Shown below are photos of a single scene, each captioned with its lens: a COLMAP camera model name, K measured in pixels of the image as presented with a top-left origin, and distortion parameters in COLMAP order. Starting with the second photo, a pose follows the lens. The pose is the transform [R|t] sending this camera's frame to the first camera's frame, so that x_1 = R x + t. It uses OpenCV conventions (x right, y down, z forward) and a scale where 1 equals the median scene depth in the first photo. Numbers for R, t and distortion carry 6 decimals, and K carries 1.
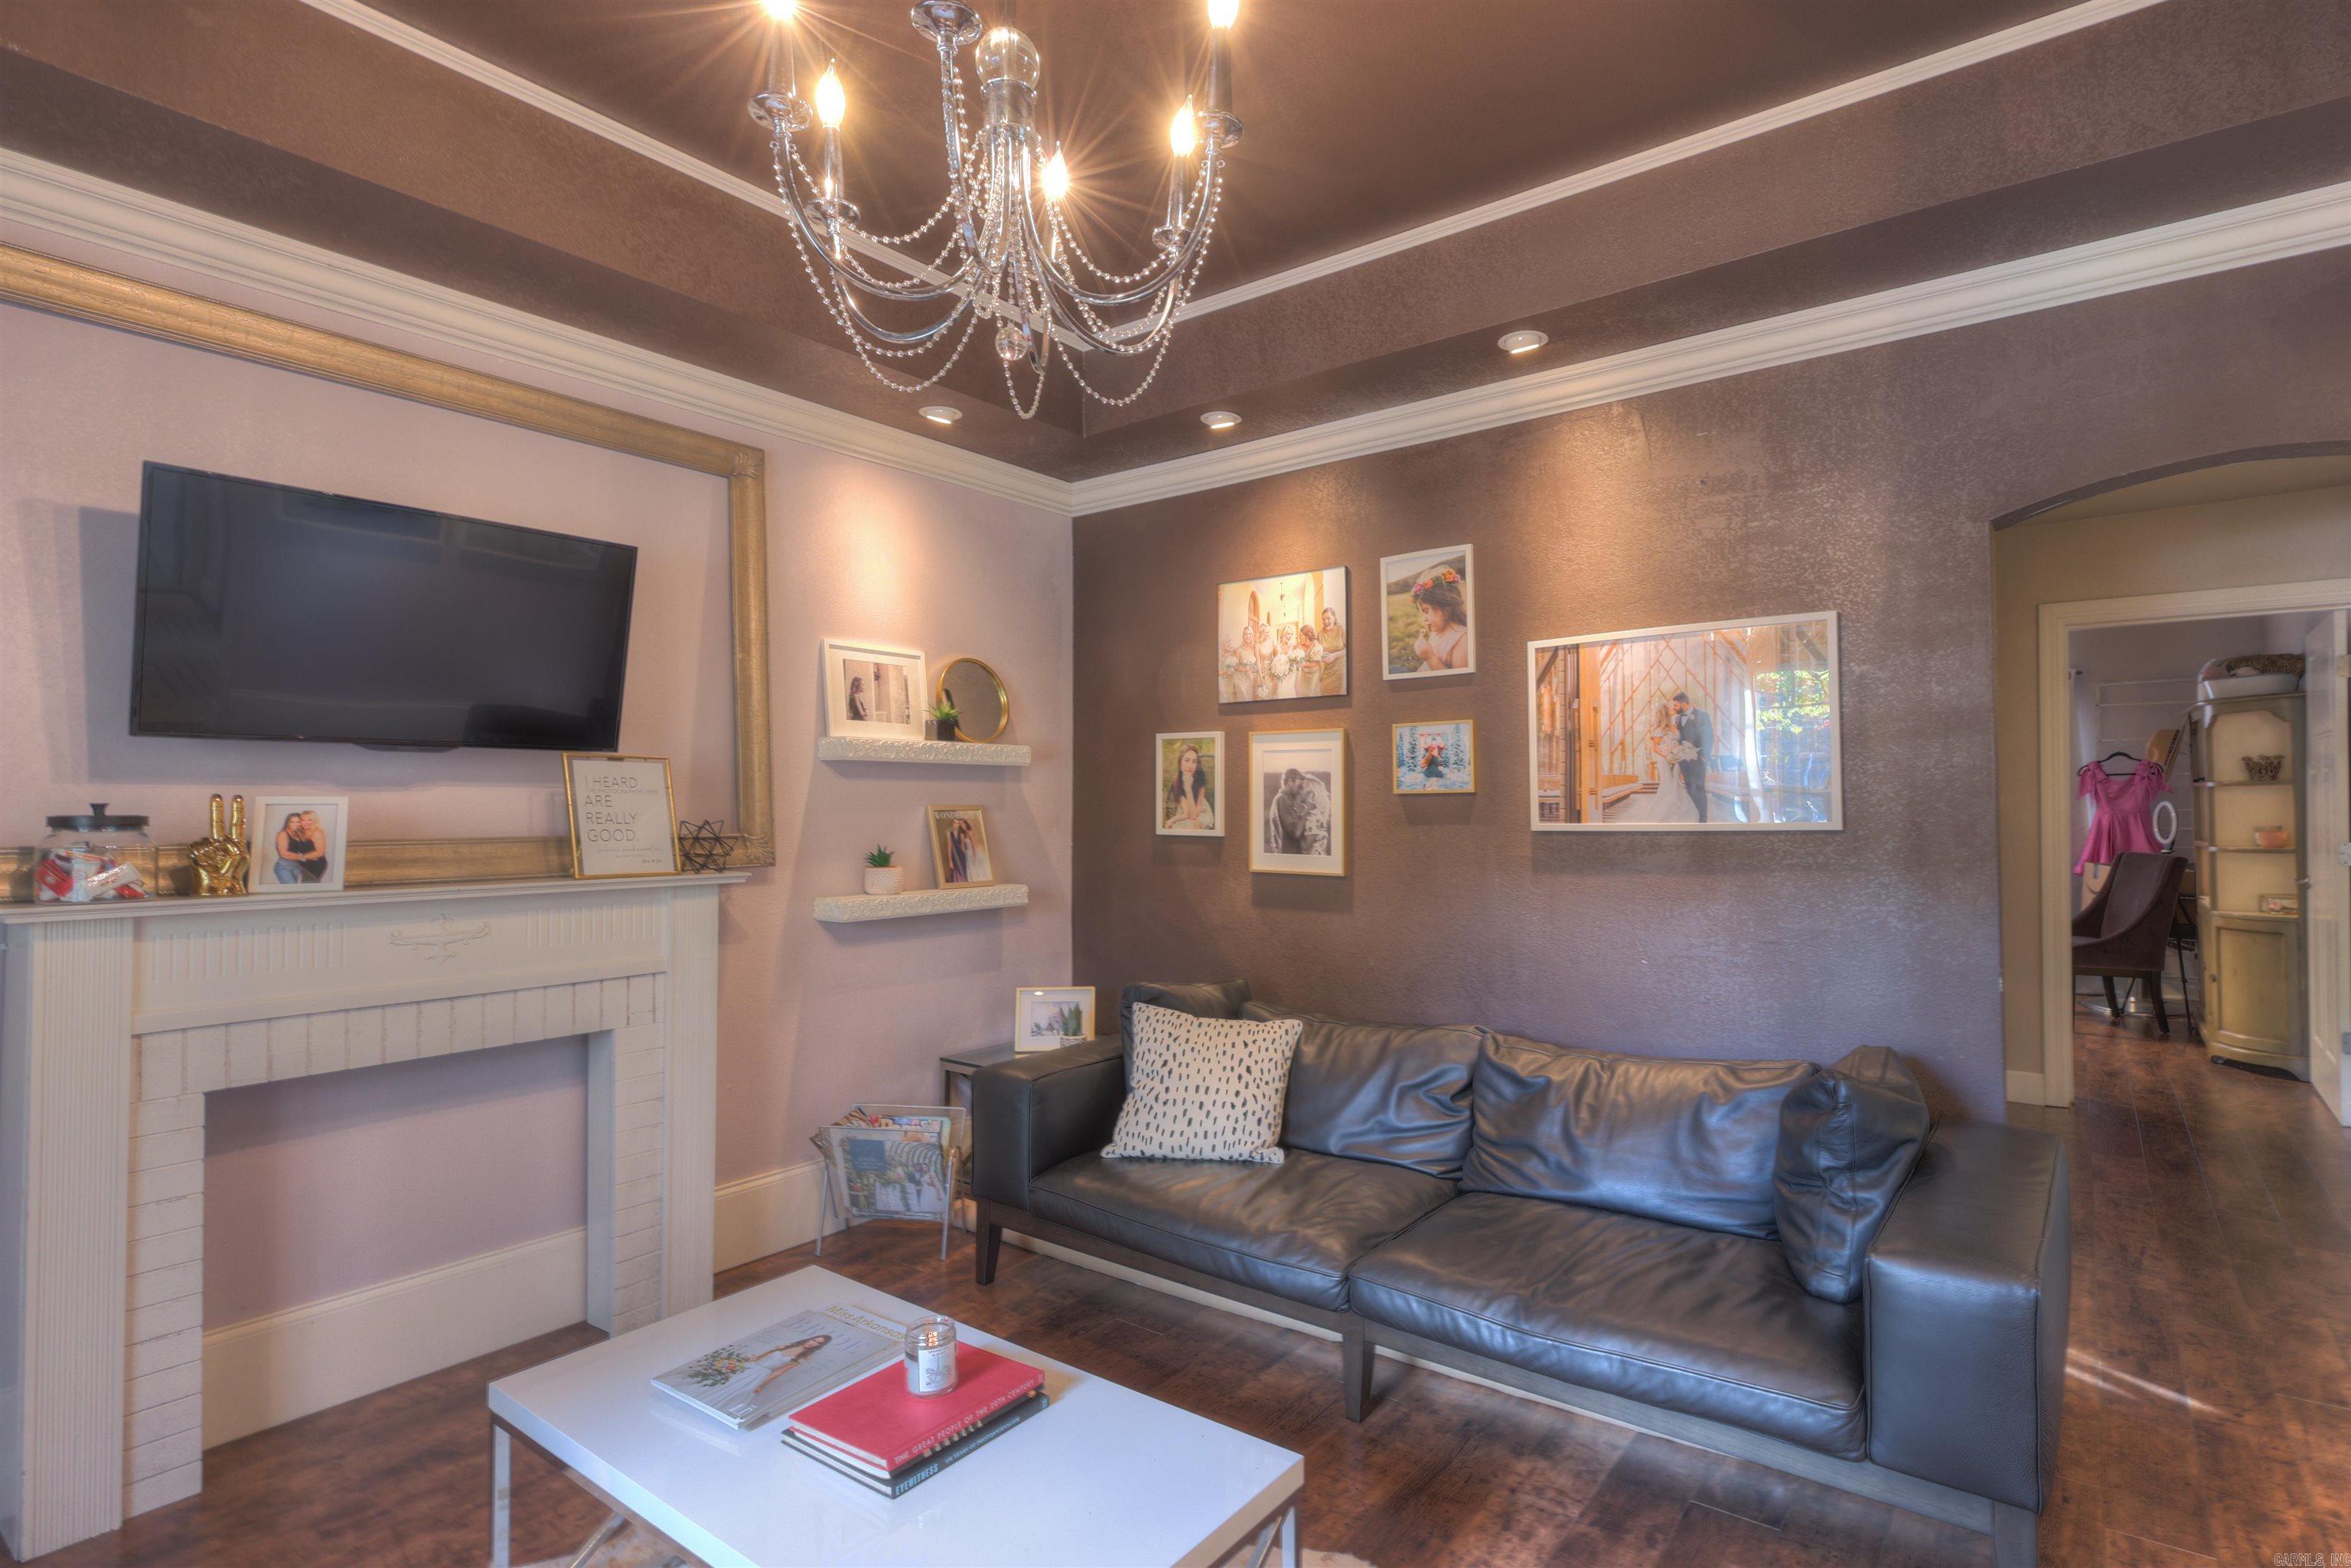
lens RADIAL K [[1167.6, 0, 1250.1], [0, 1167.6, 794.5], [0, 0, 1]] dist [0.001995, 0.001978]
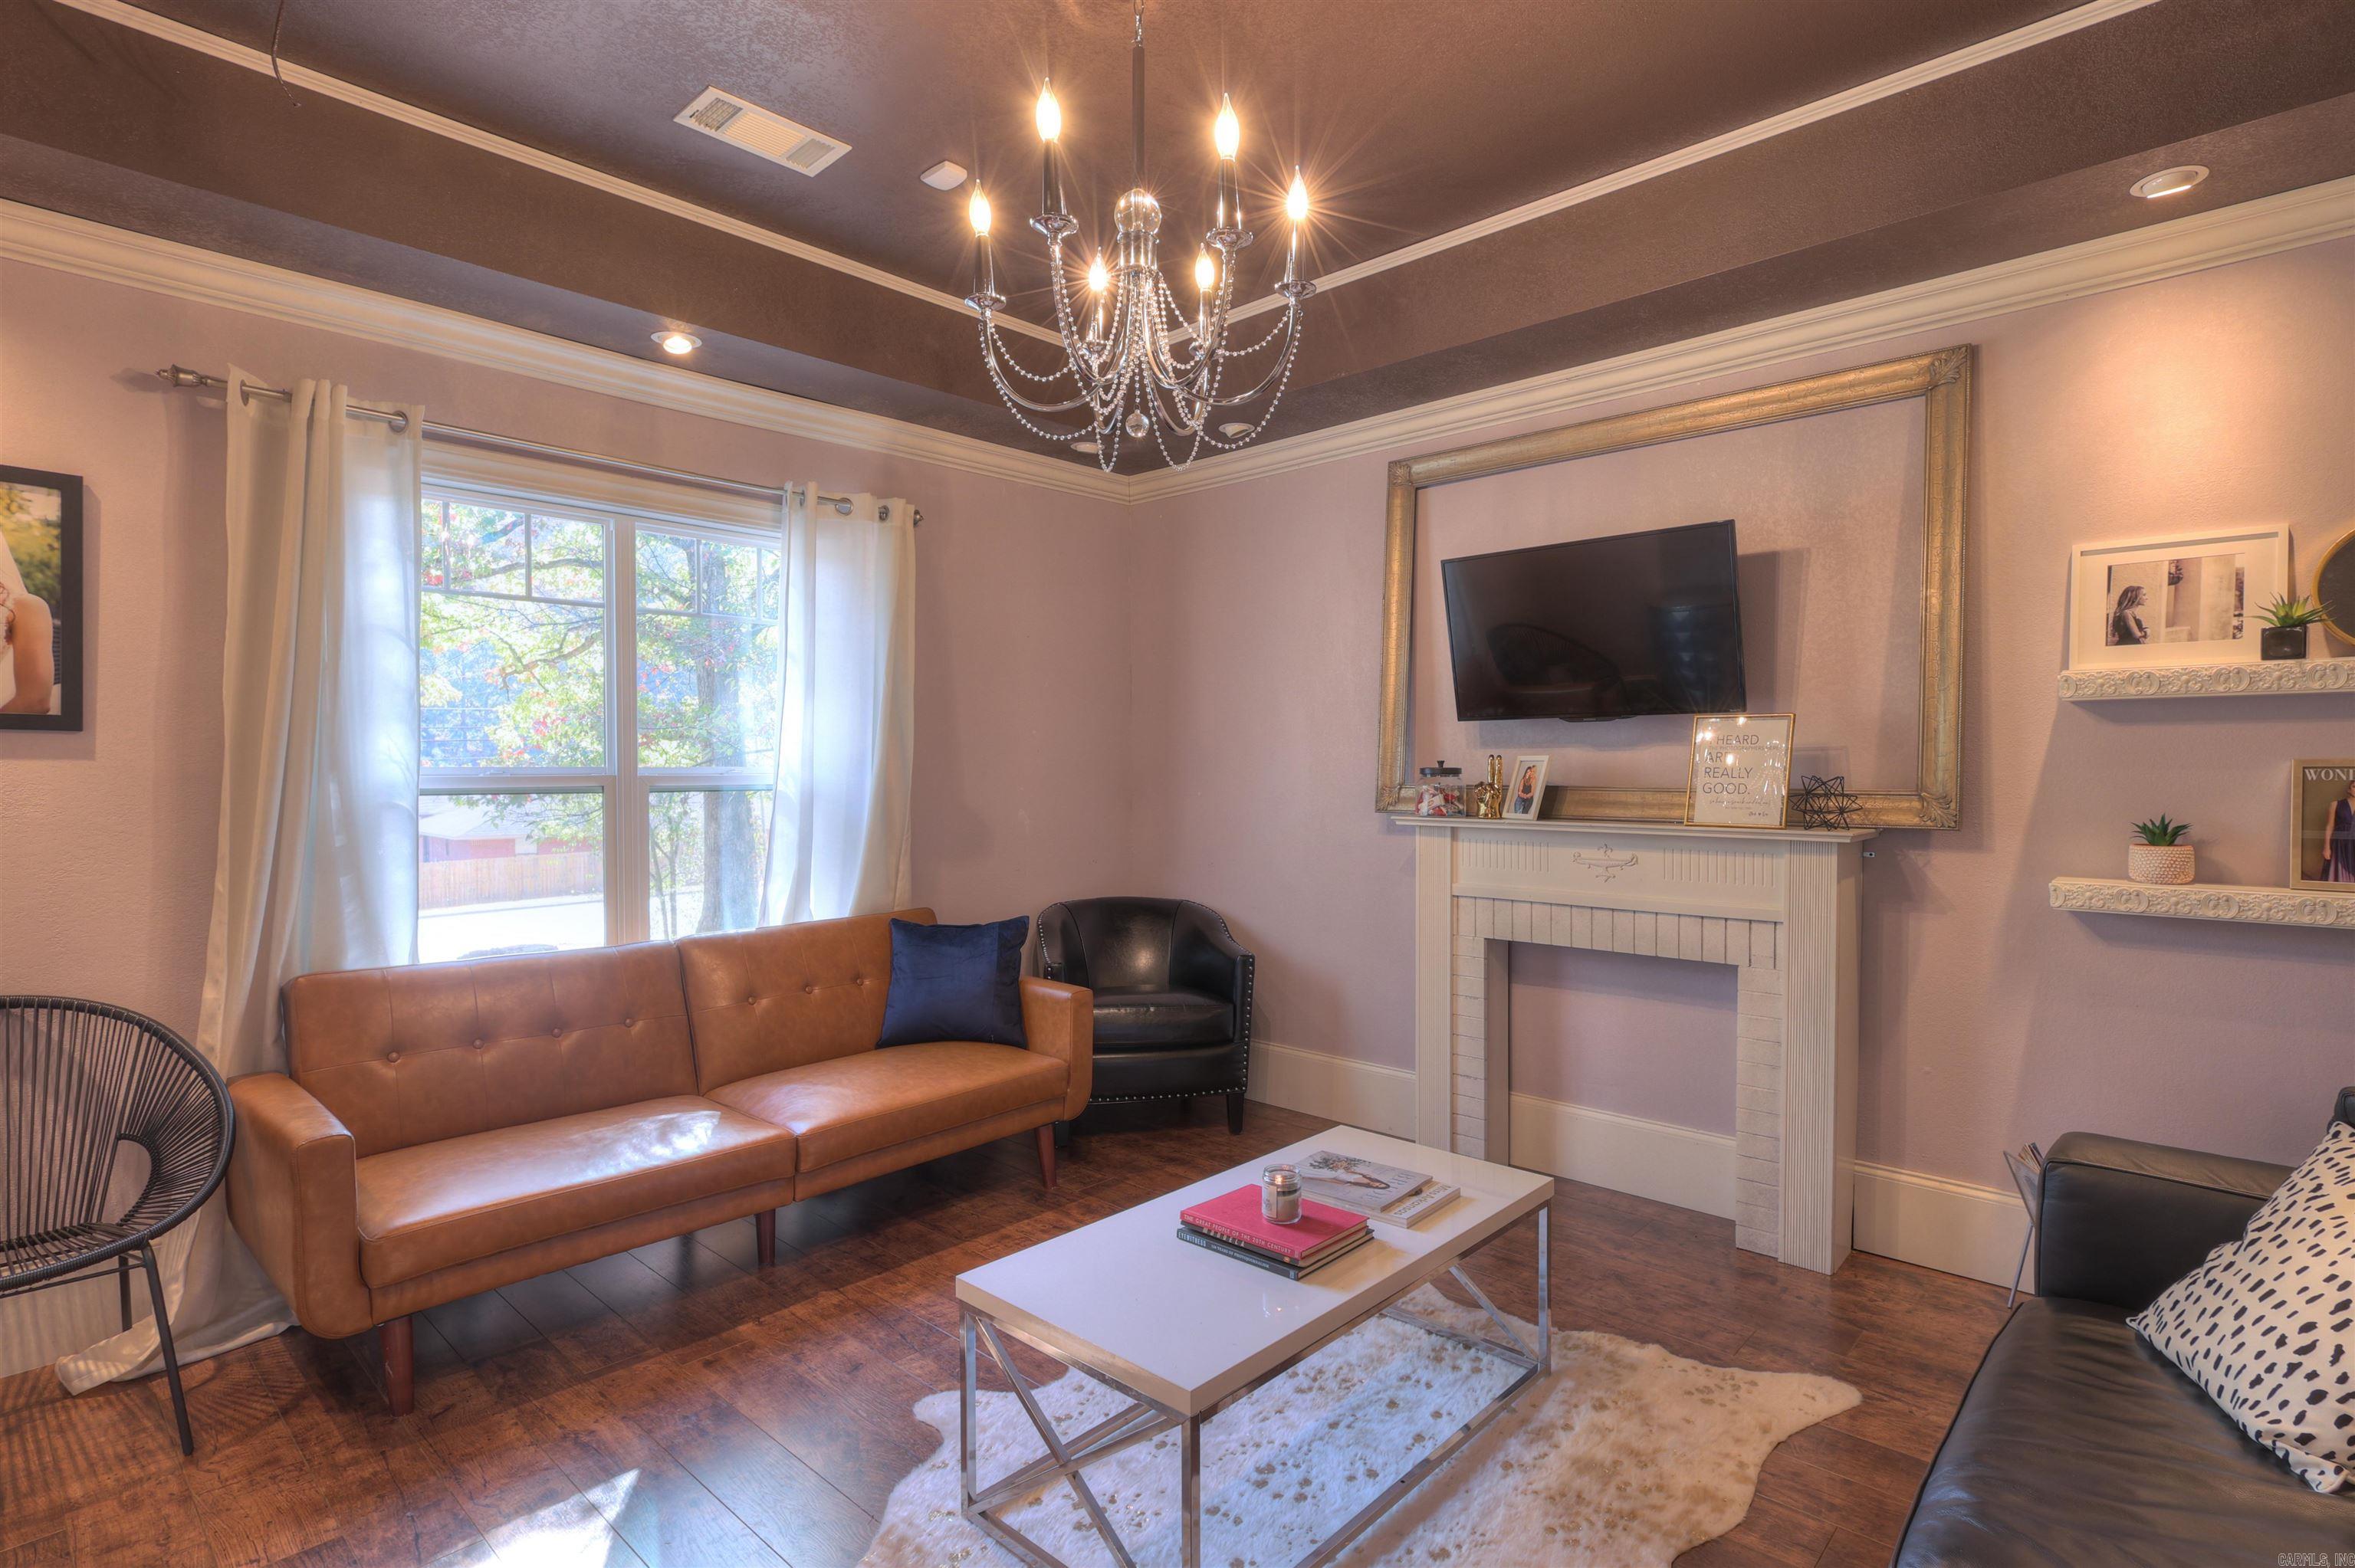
lens RADIAL K [[1169.5, 0, 1218.6], [0, 1169.5, 799.8], [0, 0, 1]] dist [0.001995, 0.001978]
pose [[-0.112518, 0.033491, -0.993085, 0.544510], [0.013891, 0.999387, 0.032130, 0.003306], [0.993553, -0.010180, -0.112915, 0.589659]]
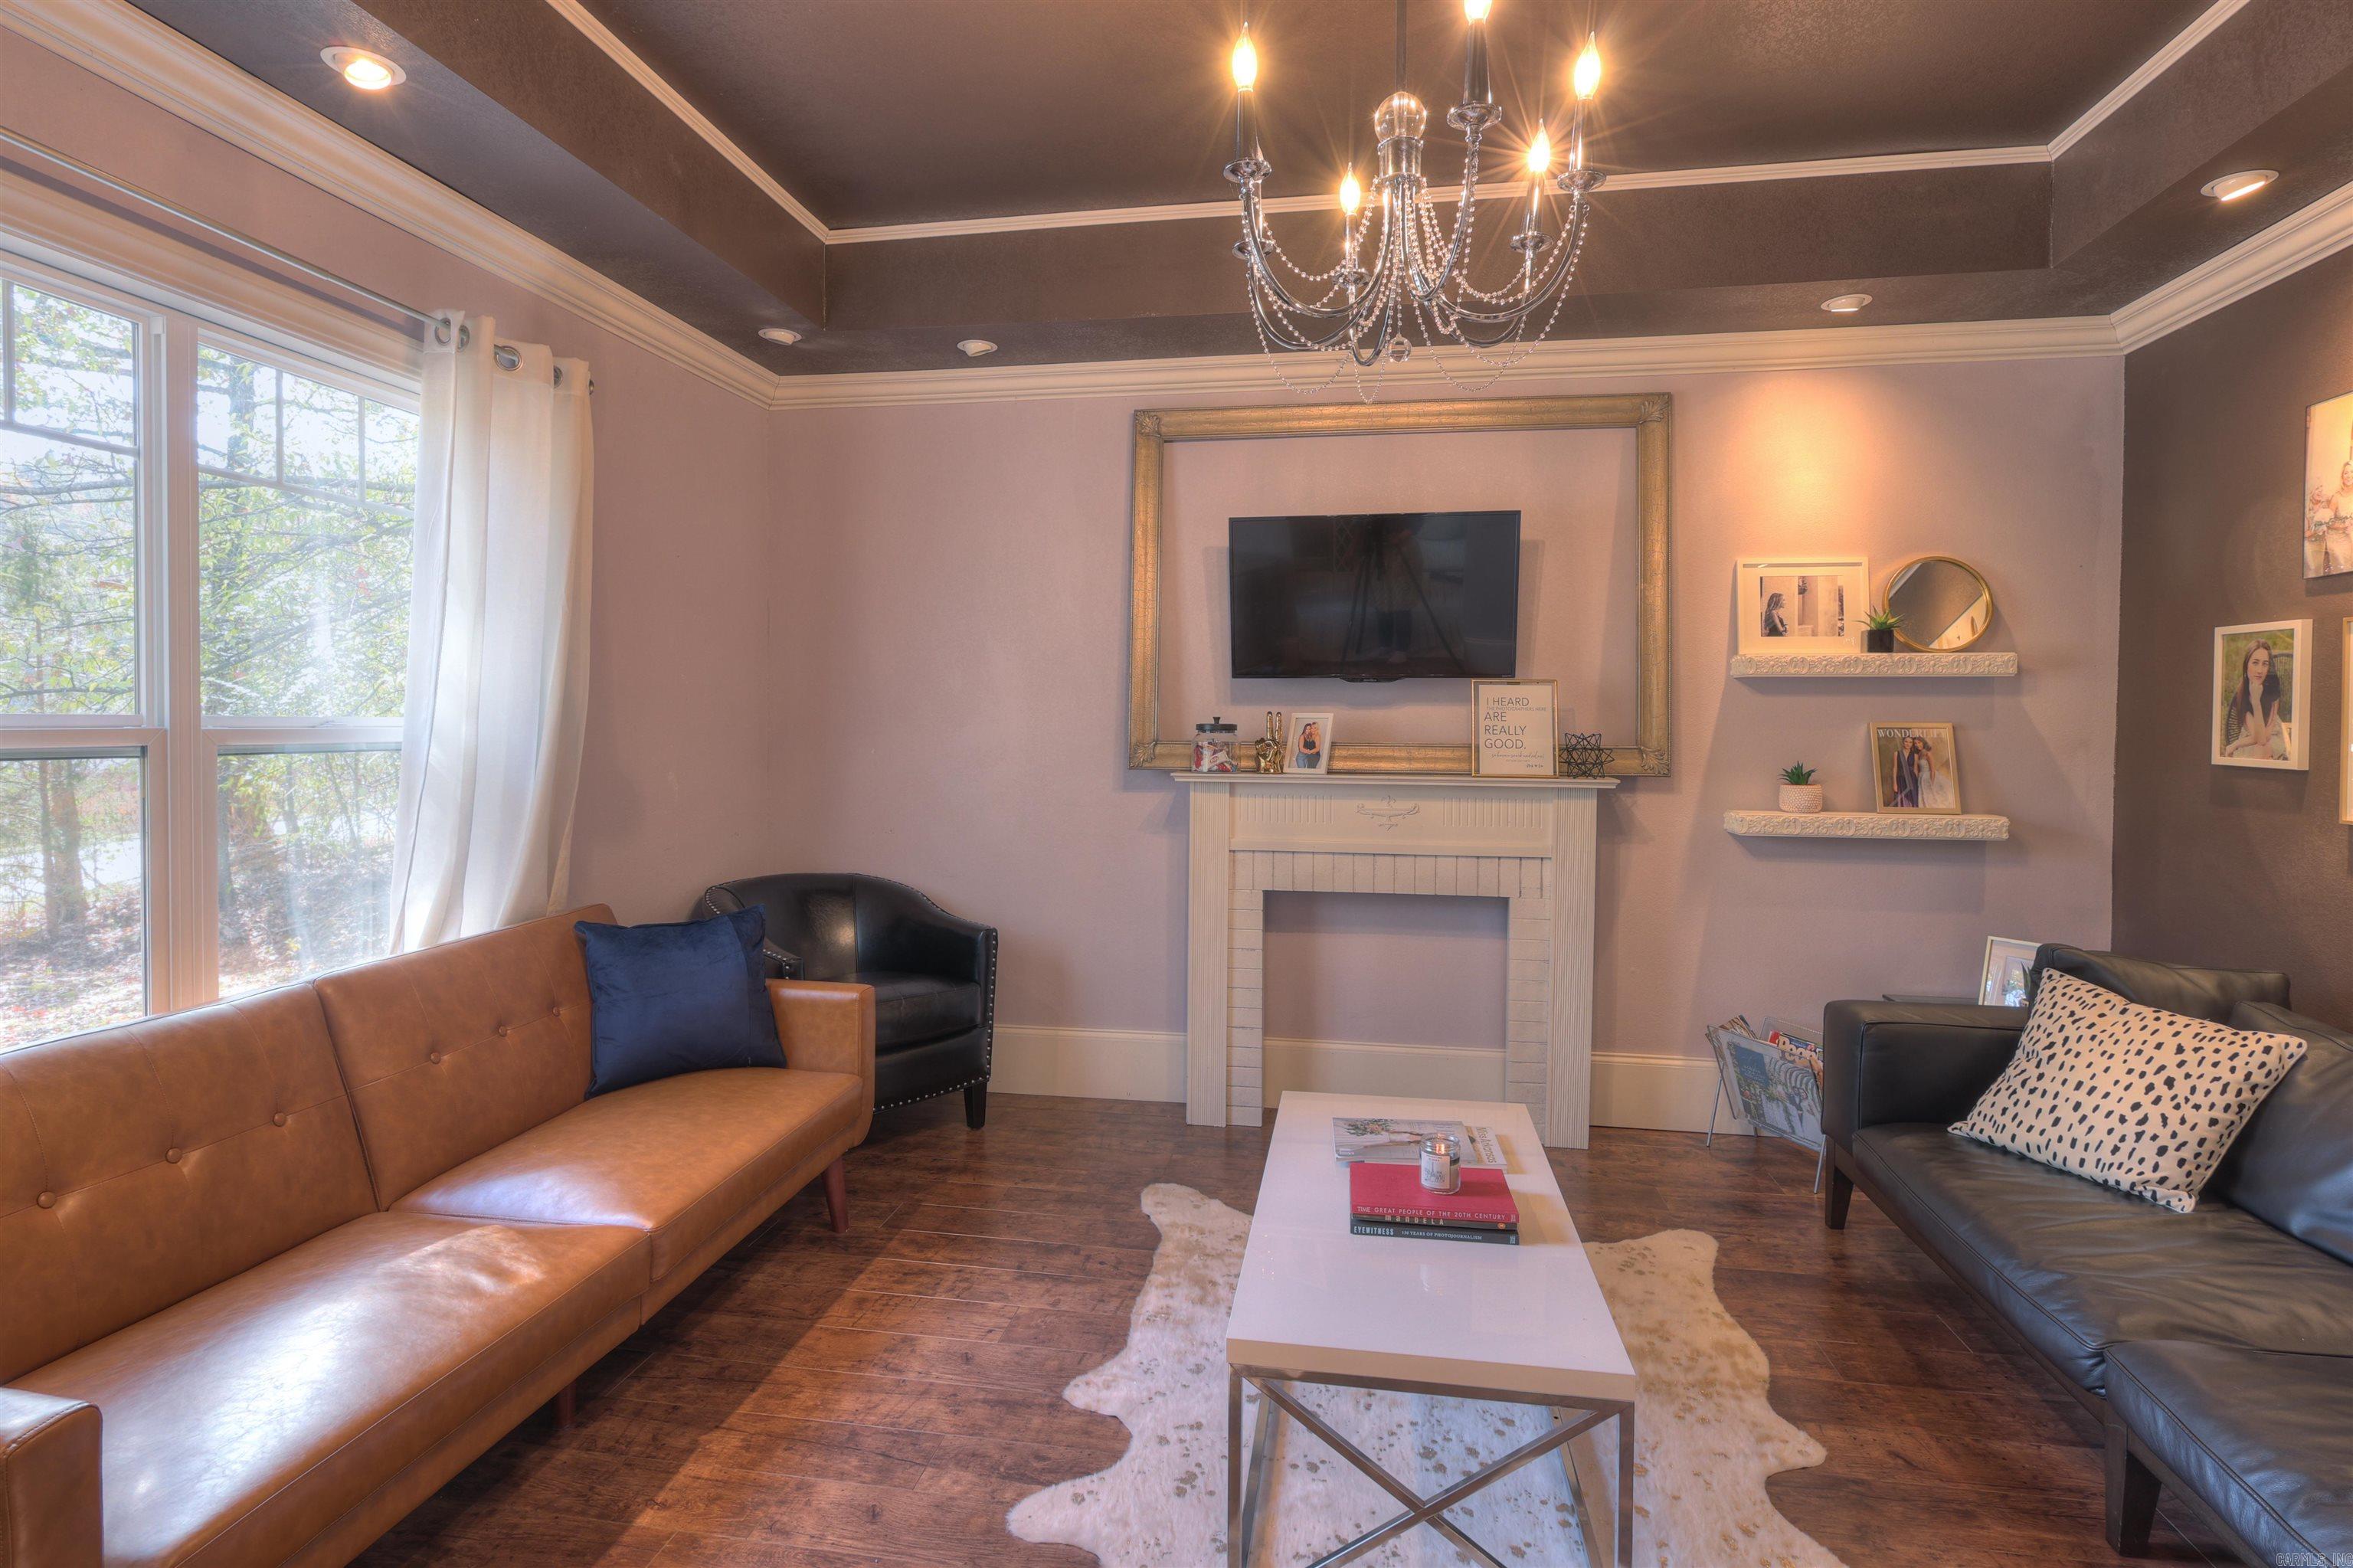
lens RADIAL K [[1168.7, 0, 1173.6], [0, 1168.7, 750.4], [0, 0, 1]] dist [0.001995, 0.001978]
pose [[0.445609, 0.029830, -0.894730, 0.384867], [0.002142, 0.999406, 0.034387, -0.001972], [0.895225, -0.017239, 0.445281, 0.106927]]
